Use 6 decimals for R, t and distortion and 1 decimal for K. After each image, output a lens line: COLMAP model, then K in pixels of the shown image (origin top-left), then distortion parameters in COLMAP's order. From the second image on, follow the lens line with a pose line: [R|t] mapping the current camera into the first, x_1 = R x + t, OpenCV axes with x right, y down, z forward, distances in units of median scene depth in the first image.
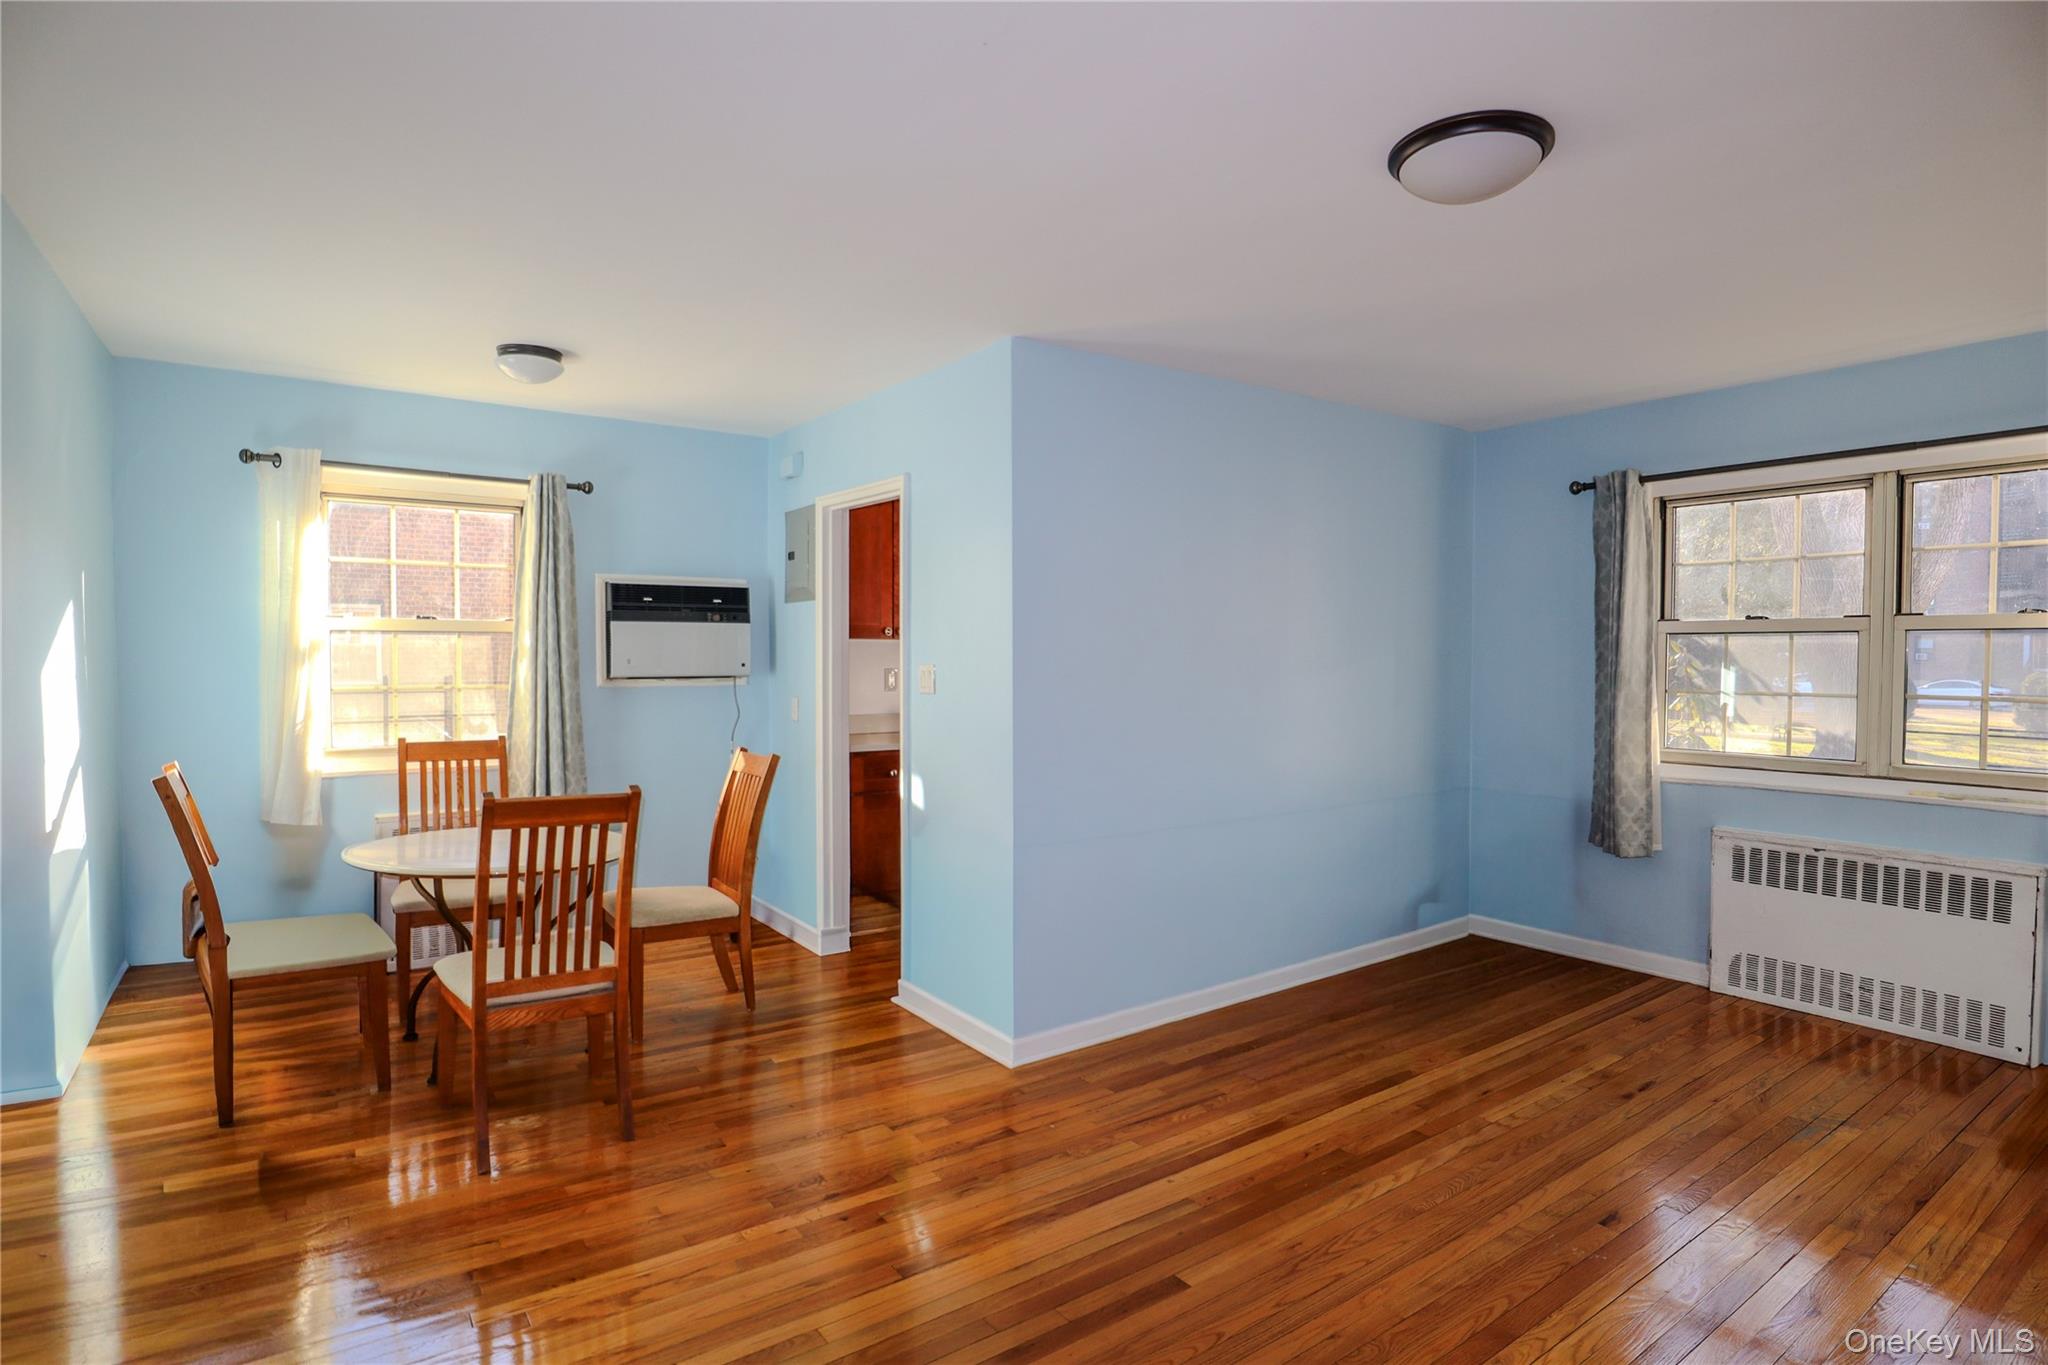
lens RADIAL K [[1063.2, 0, 1010.3], [0, 1063.2, 685.3], [0, 0, 1]] dist [-0.047767, 0.019033]
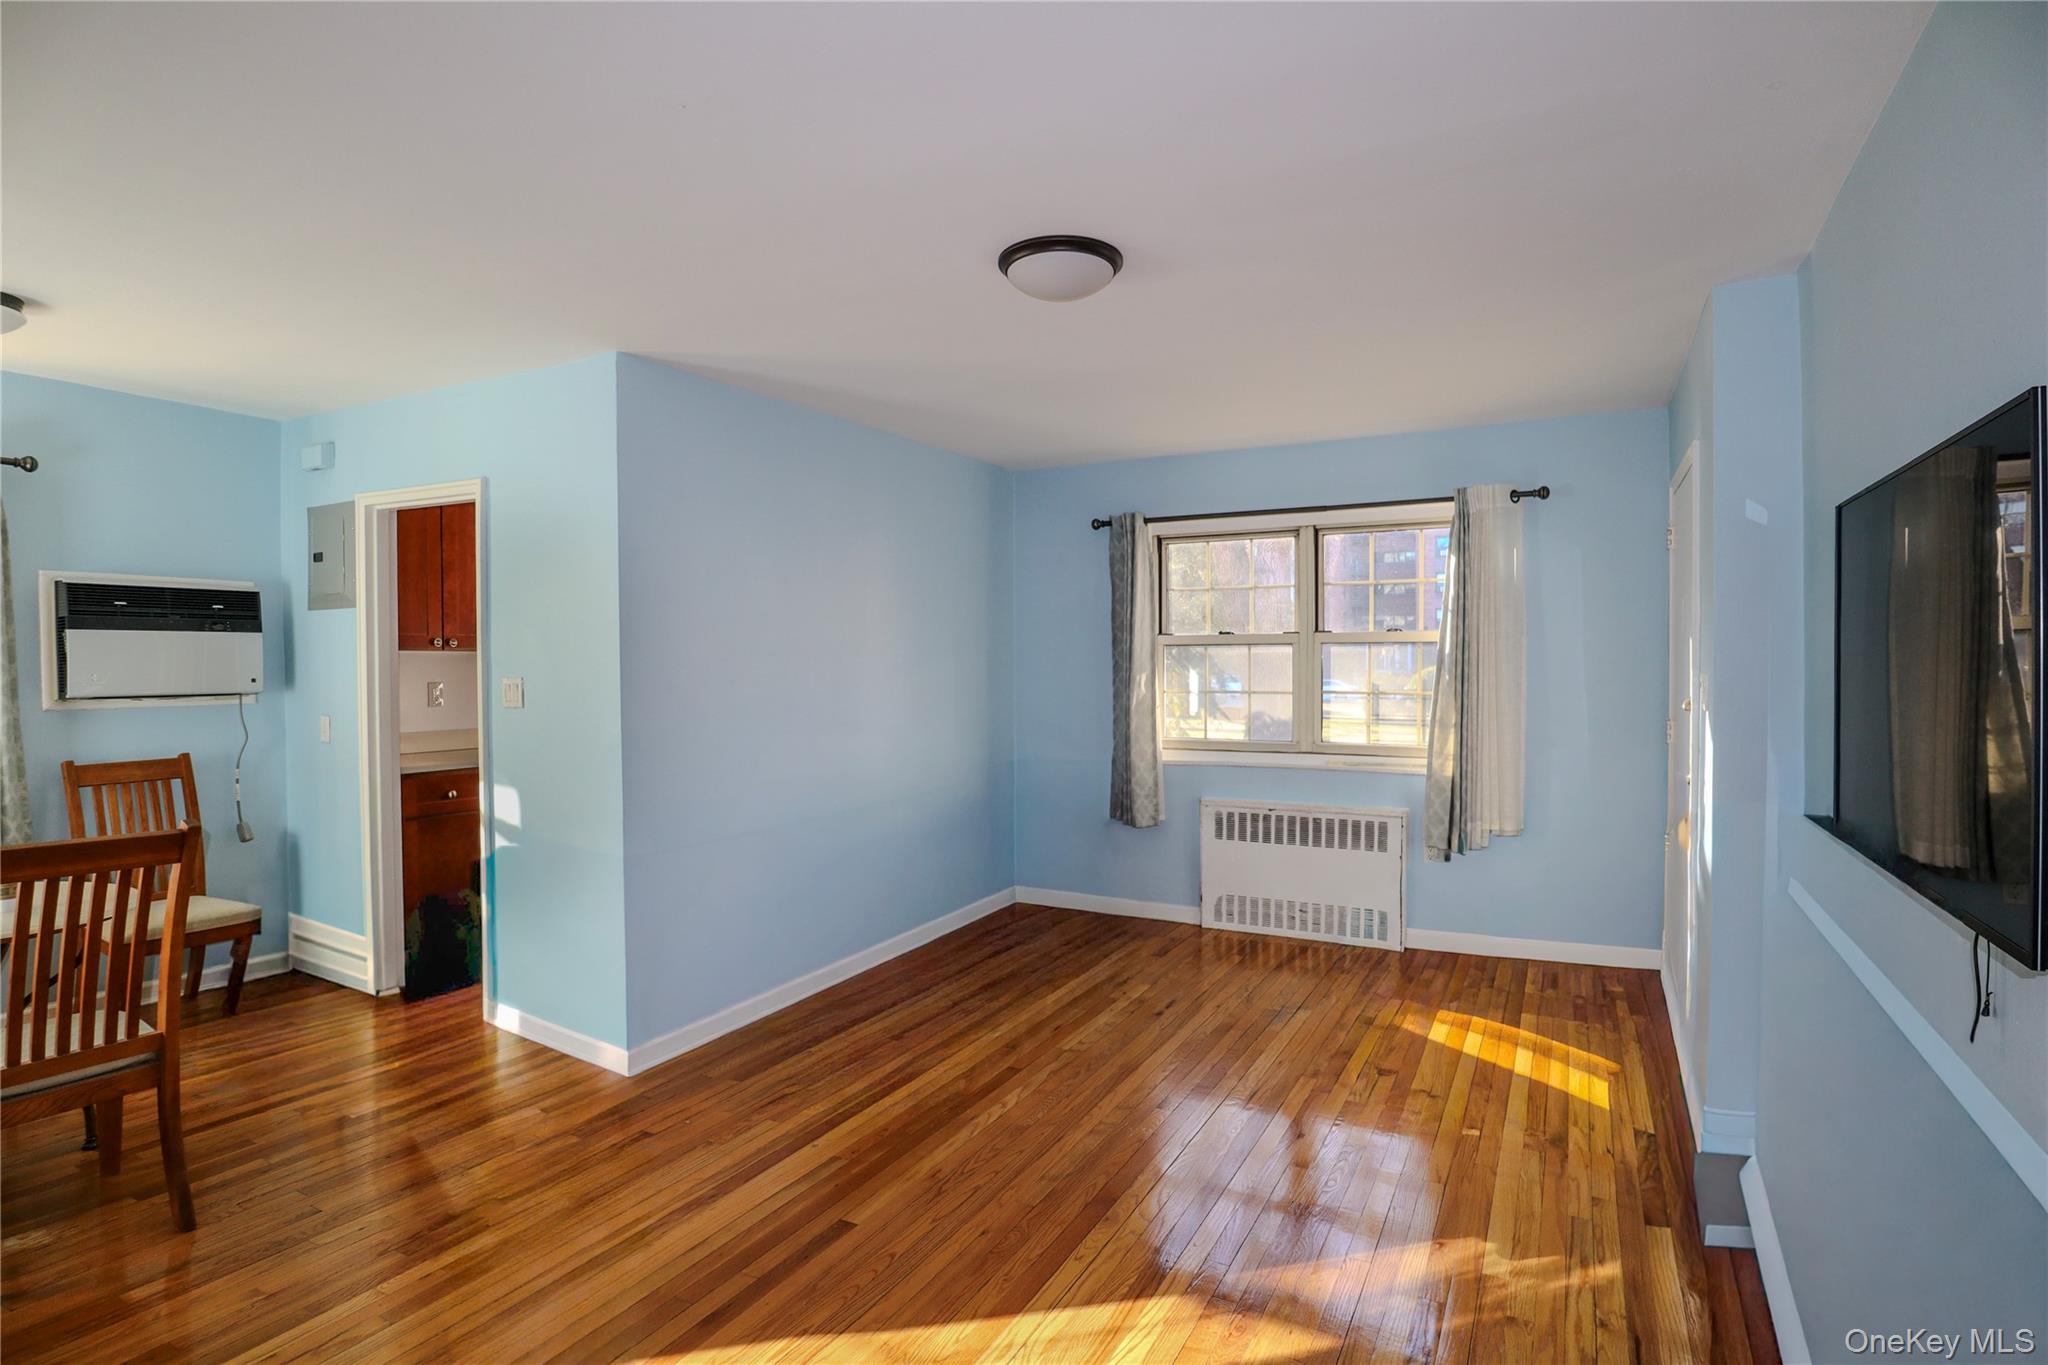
lens RADIAL K [[1063.2, 0, 1010.3], [0, 1063.2, 685.3], [0, 0, 1]] dist [-0.047767, 0.019033]
pose [[0.898140, -0.015328, 0.439441, -0.107337], [0.018782, 0.999817, -0.003512, -0.000813], [-0.439307, 0.011408, 0.898264, -0.062345]]
